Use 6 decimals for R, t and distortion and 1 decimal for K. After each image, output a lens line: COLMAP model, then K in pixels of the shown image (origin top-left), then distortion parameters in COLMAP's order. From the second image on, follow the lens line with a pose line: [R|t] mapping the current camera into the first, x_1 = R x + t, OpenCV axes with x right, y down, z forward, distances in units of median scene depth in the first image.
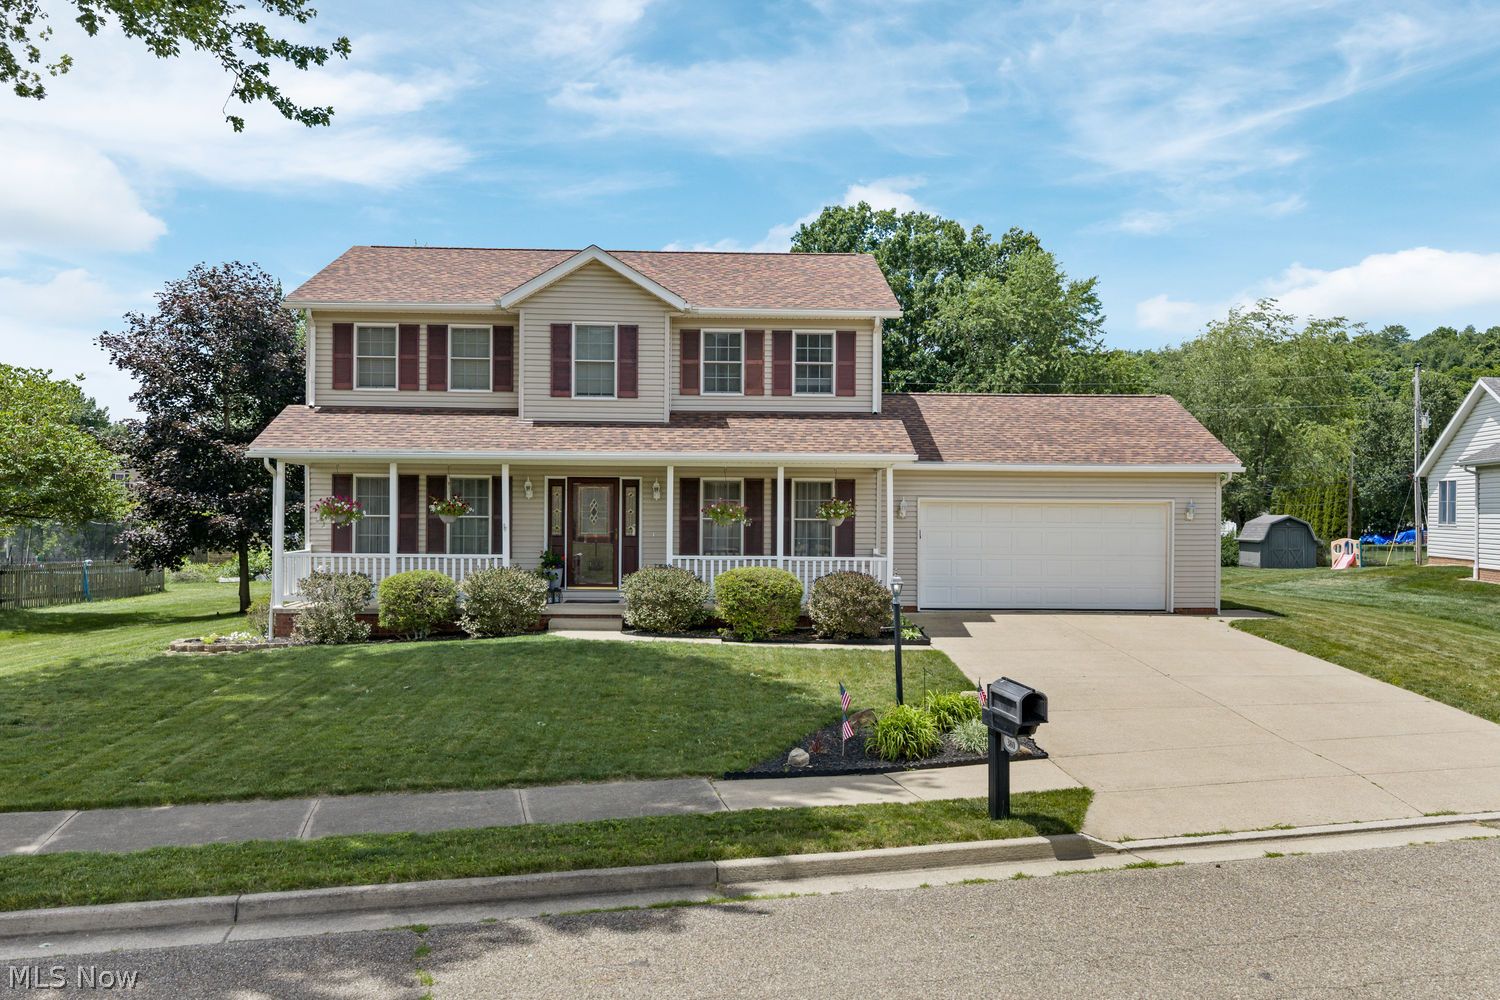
lens RADIAL K [[1220.2, 0, 752.1], [0, 1220.2, 502.7], [0, 0, 1]] dist [0.015078, -0.007411]
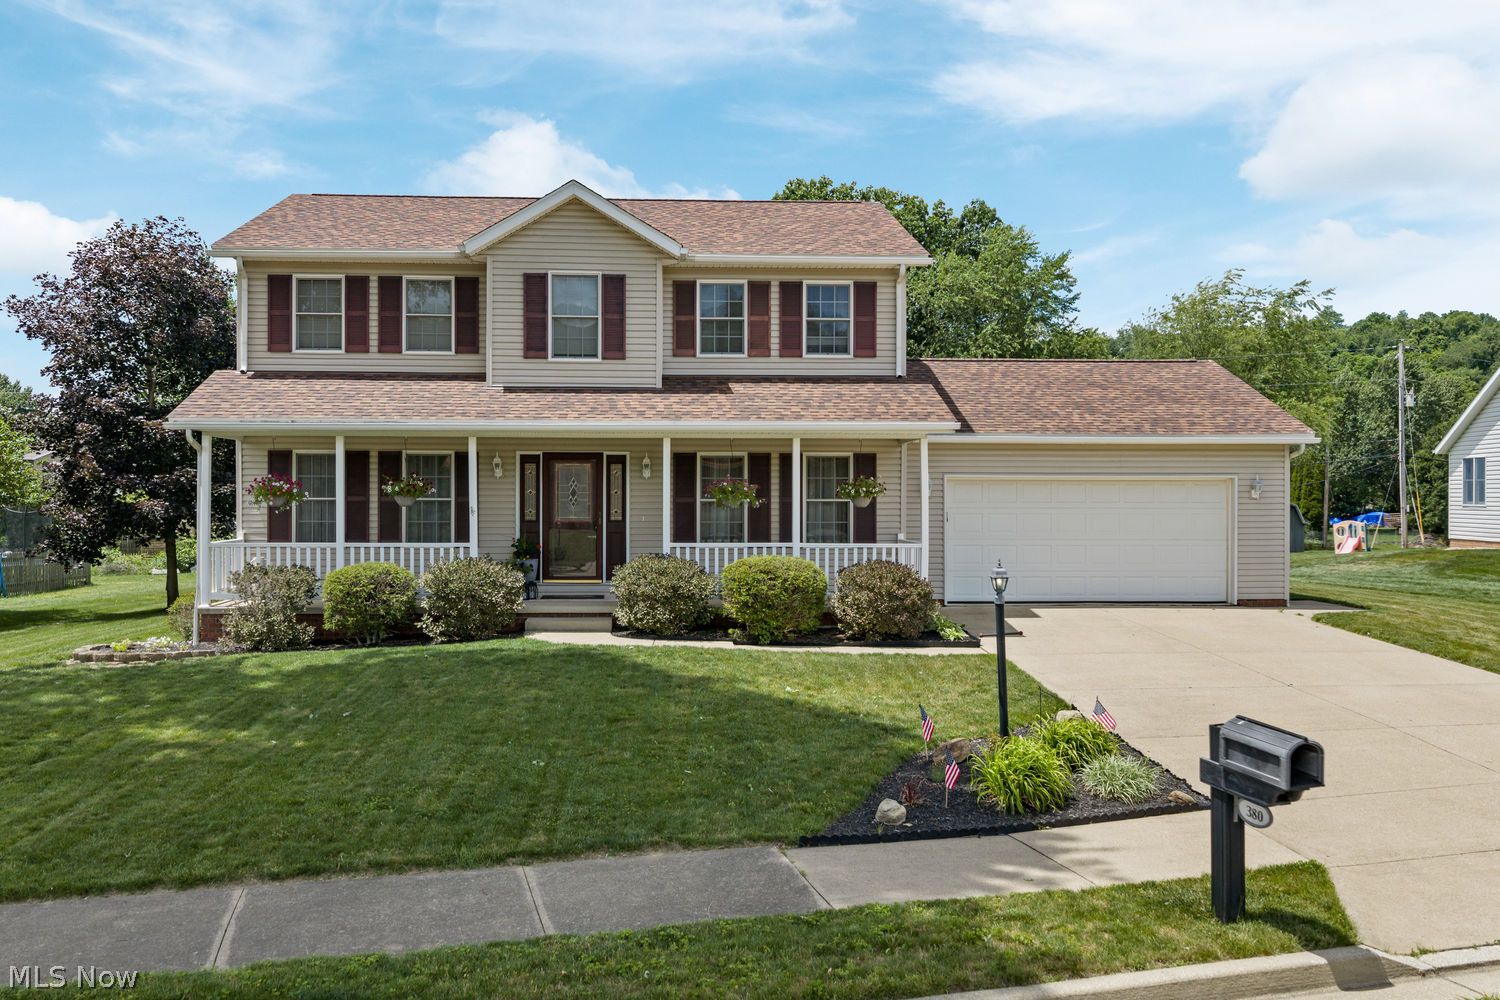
lens RADIAL K [[1220.2, 0, 714.8], [0, 1220.2, 488.8], [0, 0, 1]] dist [0.015078, -0.007411]
pose [[0.999856, -0.005412, 0.016062, -0.045444], [0.005426, 0.999985, -0.000839, 0.006148], [-0.016058, 0.000927, 0.999871, 0.142129]]
